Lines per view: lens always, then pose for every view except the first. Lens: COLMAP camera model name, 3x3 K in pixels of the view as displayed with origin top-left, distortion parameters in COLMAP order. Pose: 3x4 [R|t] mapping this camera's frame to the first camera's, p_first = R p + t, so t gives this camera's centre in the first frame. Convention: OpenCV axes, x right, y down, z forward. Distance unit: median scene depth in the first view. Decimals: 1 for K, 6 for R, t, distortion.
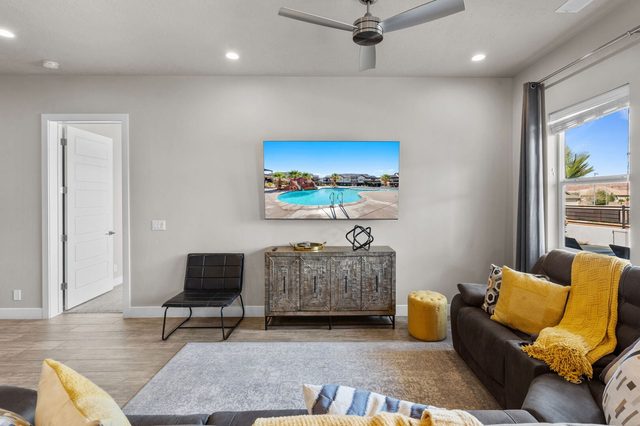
lens RADIAL K [[291.1, 0, 320.0], [0, 291.1, 213.0], [0, 0, 1]] dist [-0.000040, 0.000011]
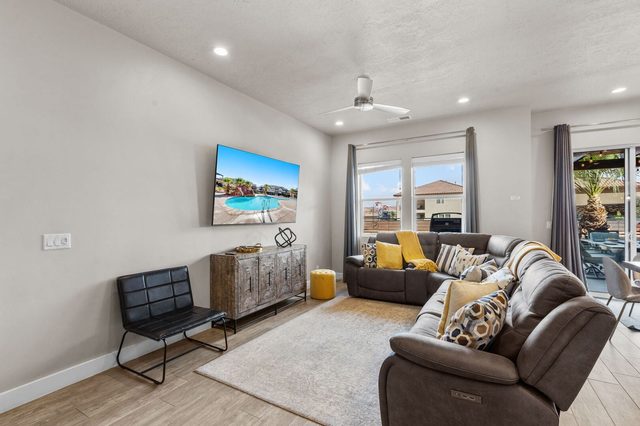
lens RADIAL K [[294.9, 0, 321.2], [0, 294.9, 218.1], [0, 0, 1]] dist [0.000378, 0.000074]
pose [[0.507216, -0.007469, 0.861787, -0.863940], [0.036649, 0.999245, -0.012910, 0.026040], [-0.861039, 0.038132, 0.507107, 0.203566]]
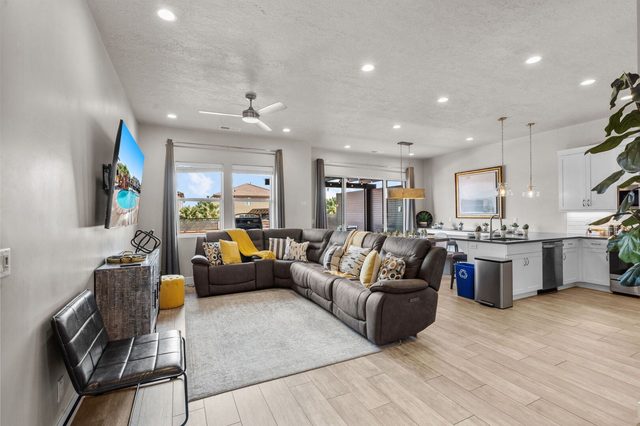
lens RADIAL K [[291.1, 0, 320.0], [0, 291.1, 213.0], [0, 0, 1]] dist [-0.000040, 0.000011]
pose [[-0.436687, 0.009315, 0.899565, -1.059234], [0.043330, 0.999004, 0.010690, 0.000533], [-0.898569, 0.043647, -0.436656, 0.855241]]
